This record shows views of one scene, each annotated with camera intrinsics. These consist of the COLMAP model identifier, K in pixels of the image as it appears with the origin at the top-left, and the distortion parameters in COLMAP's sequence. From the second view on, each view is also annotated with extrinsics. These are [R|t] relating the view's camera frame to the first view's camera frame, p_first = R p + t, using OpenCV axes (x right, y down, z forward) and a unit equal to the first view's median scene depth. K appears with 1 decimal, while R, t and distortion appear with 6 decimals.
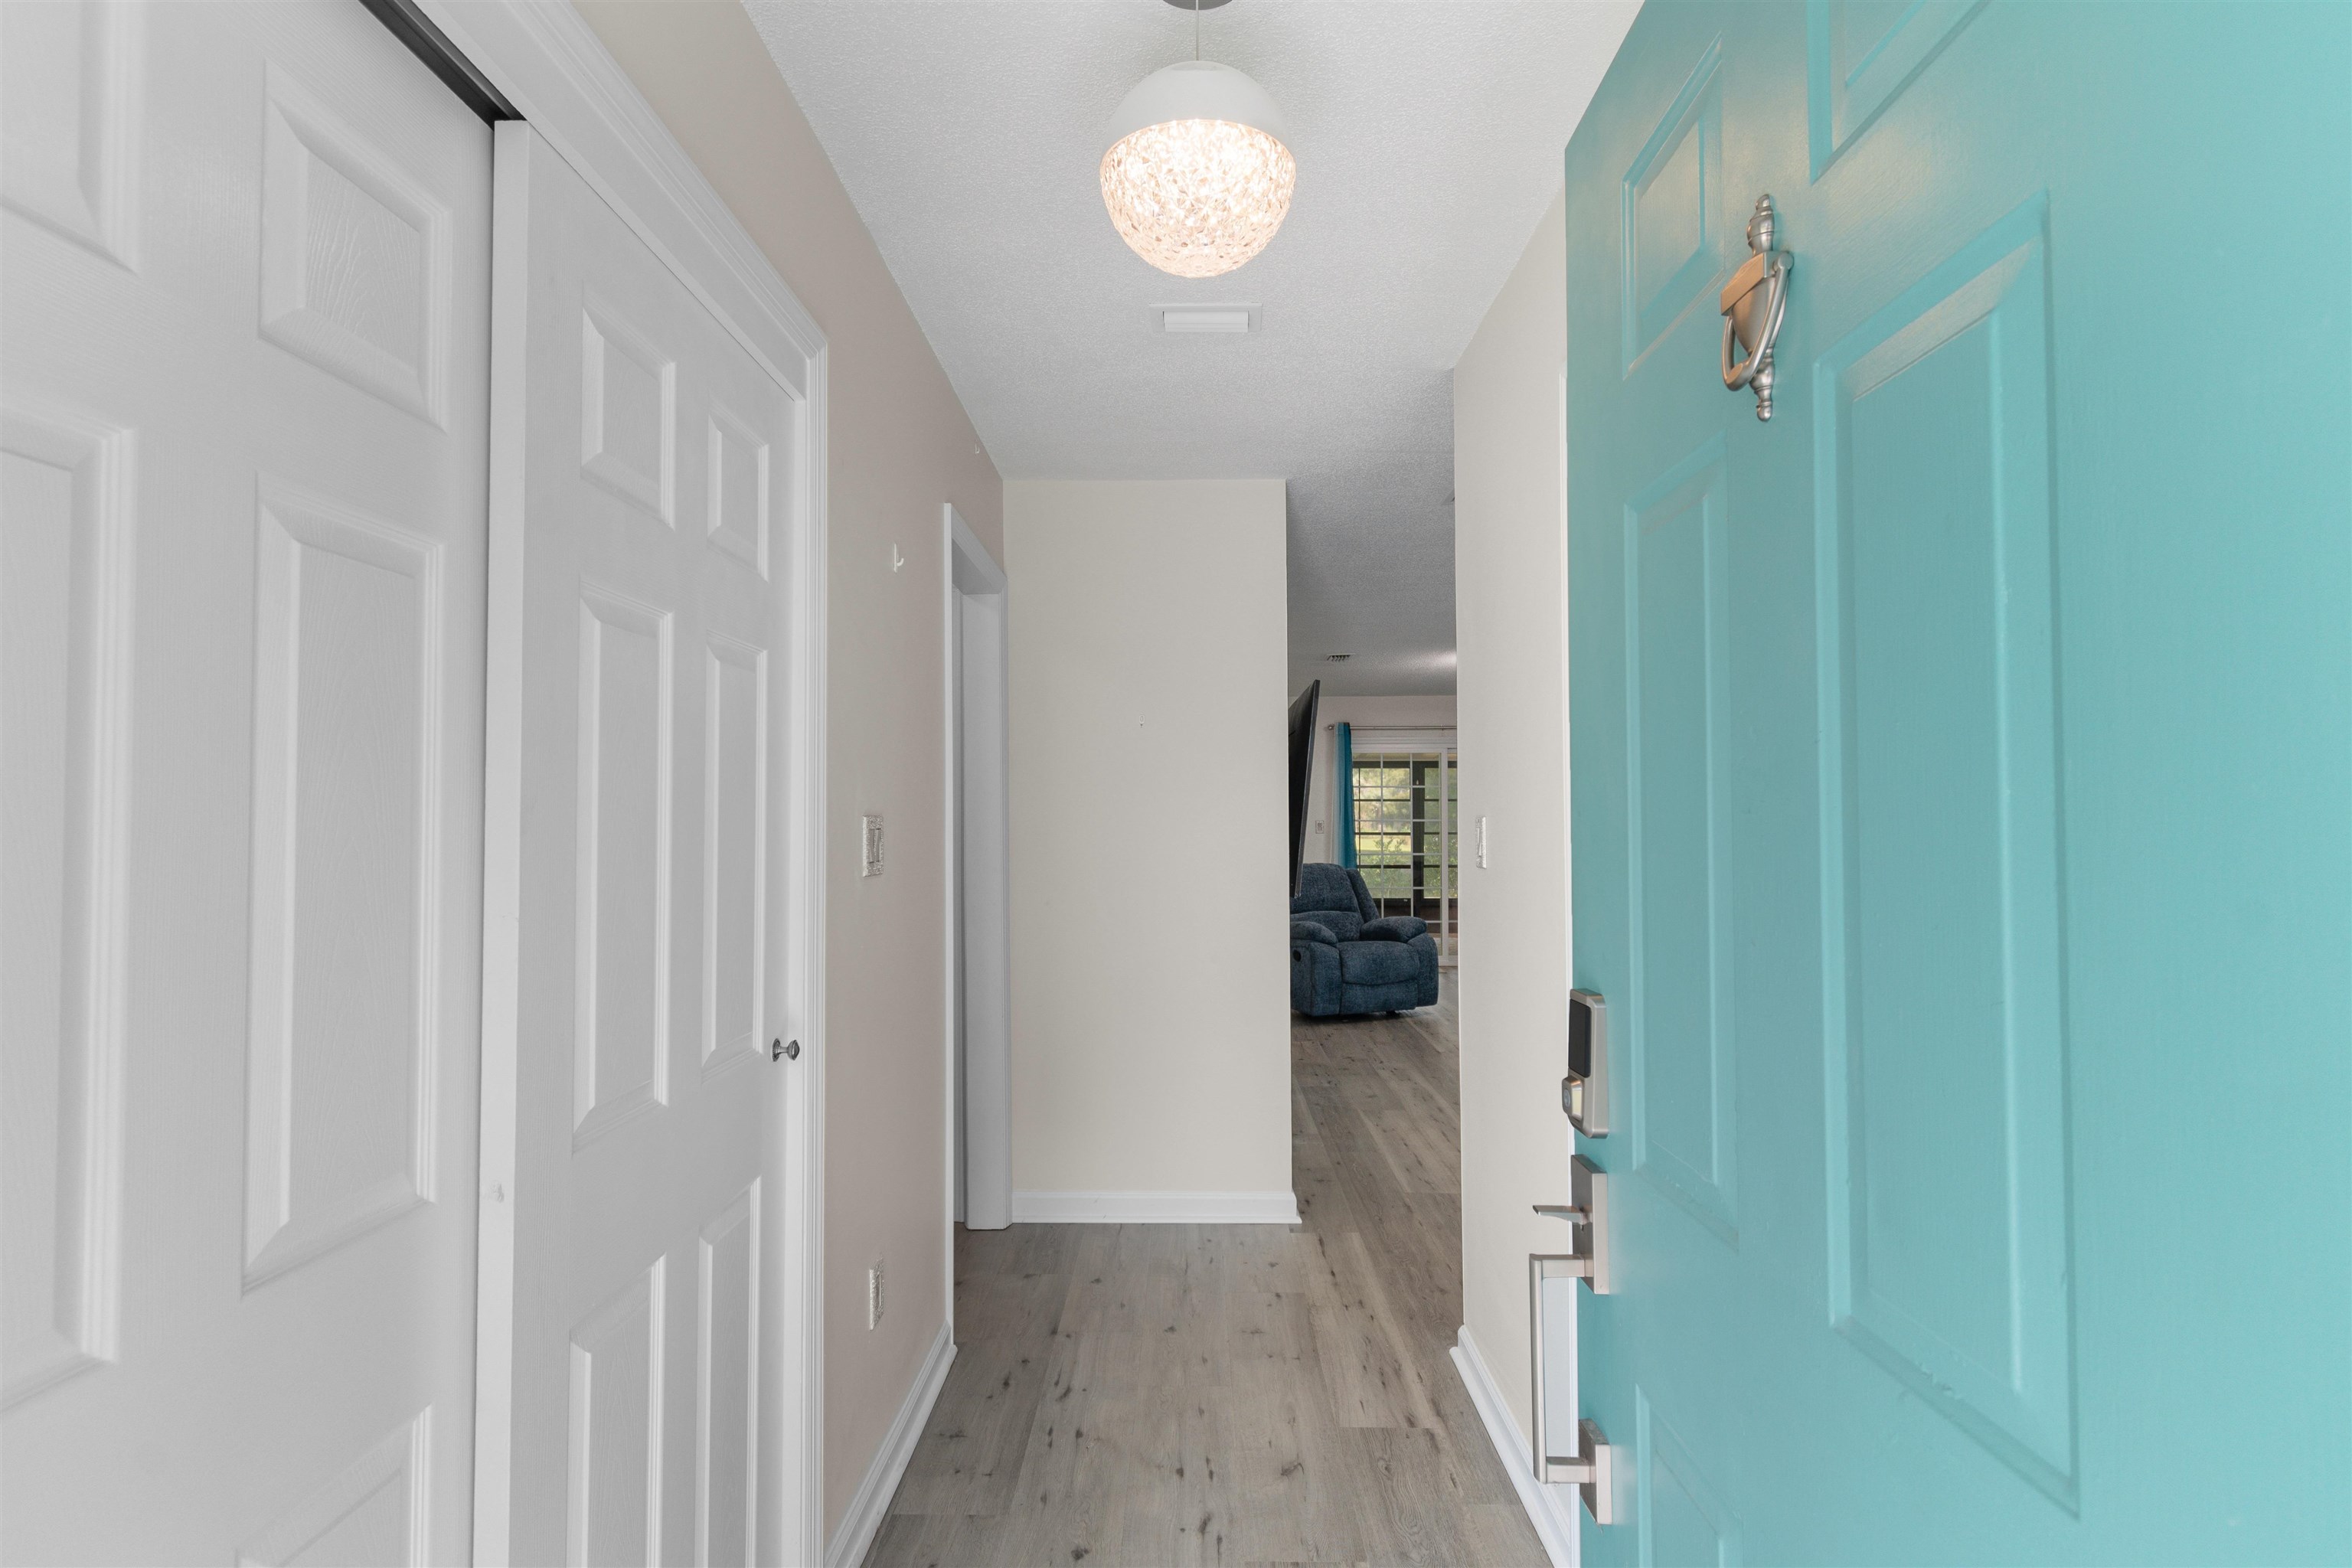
lens RADIAL K [[1180.4, 0, 1176.0], [0, 1180.4, 784.0], [0, 0, 1]] dist [0.000022, 0.000021]
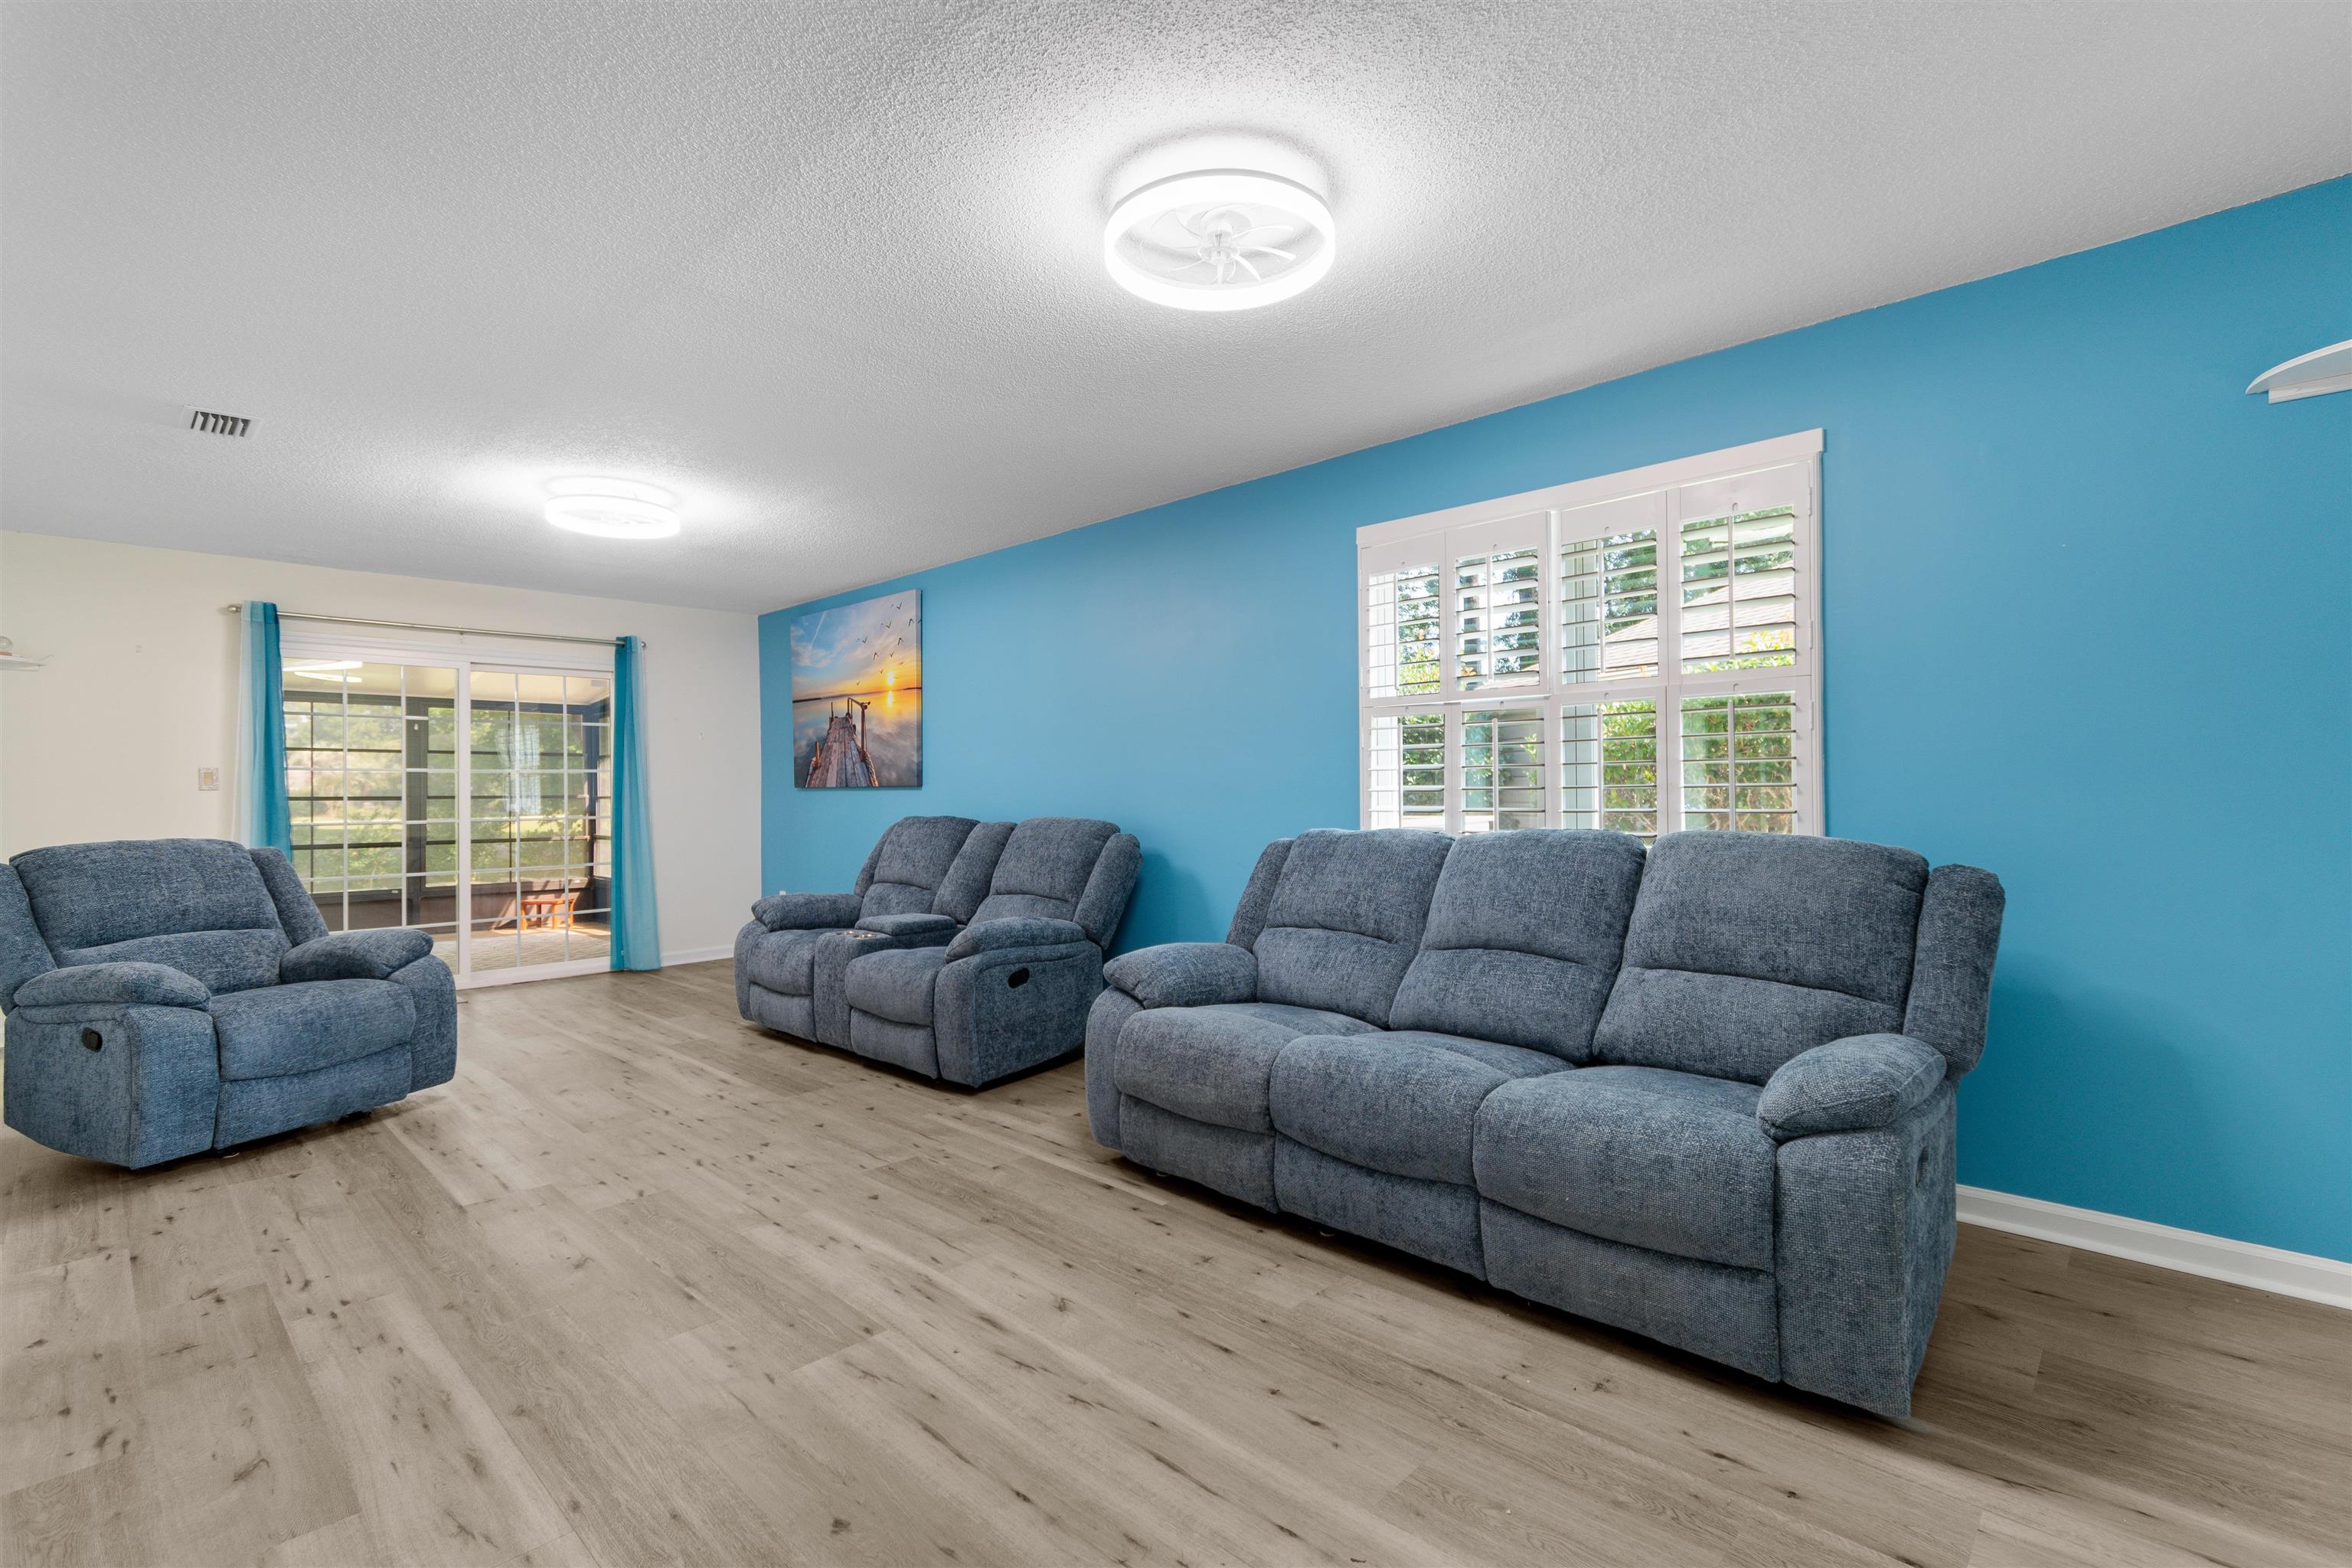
lens RADIAL K [[1048.0, 0, 1176.0], [0, 1048.0, 784.0], [0, 0, 1]] dist [0.002717, 0.000380]
pose [[0.677216, -0.001415, 0.735783, 0.085887], [-0.012063, 0.999842, 0.013025, 0.034802], [-0.735685, -0.017697, 0.677093, 0.408403]]
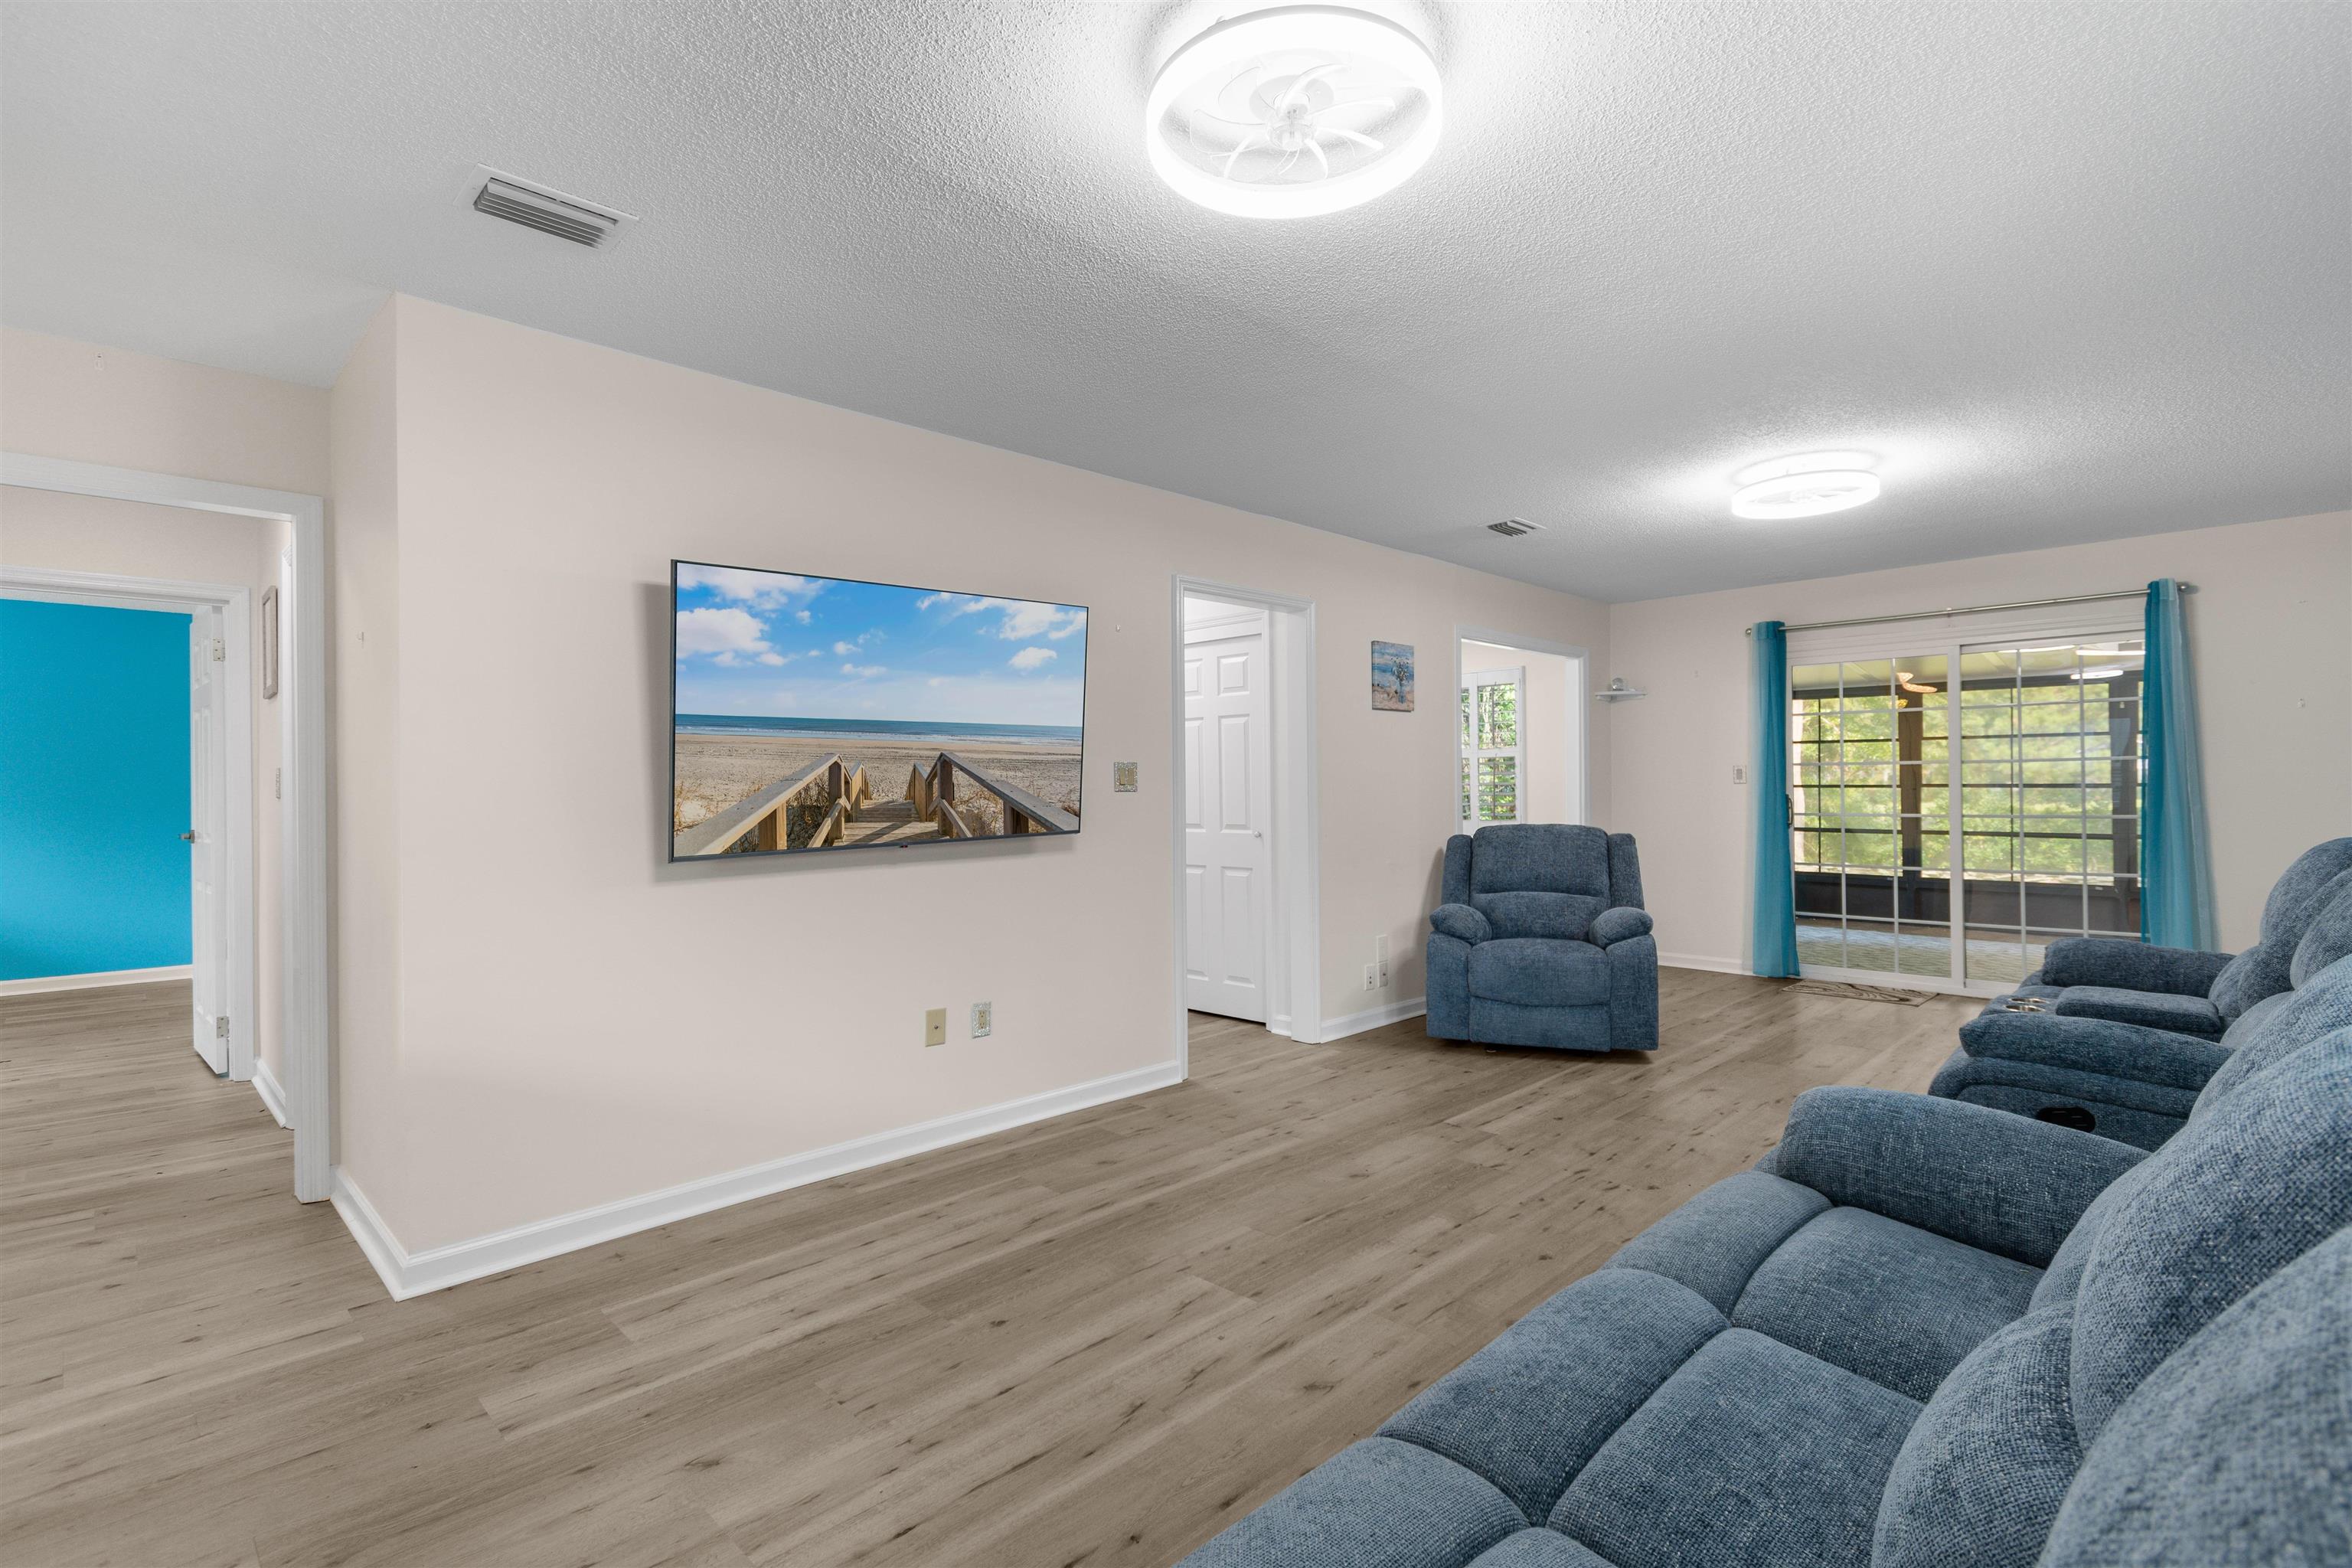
lens RADIAL K [[1080.4, 0, 1176.0], [0, 1080.4, 784.0], [0, 0, 1]] dist [-0.007533, -0.000394]
pose [[0.726686, -0.008665, -0.686915, 0.433860], [0.028766, 0.999427, 0.017825, 0.027504], [0.686367, -0.032713, 0.726519, 0.411423]]
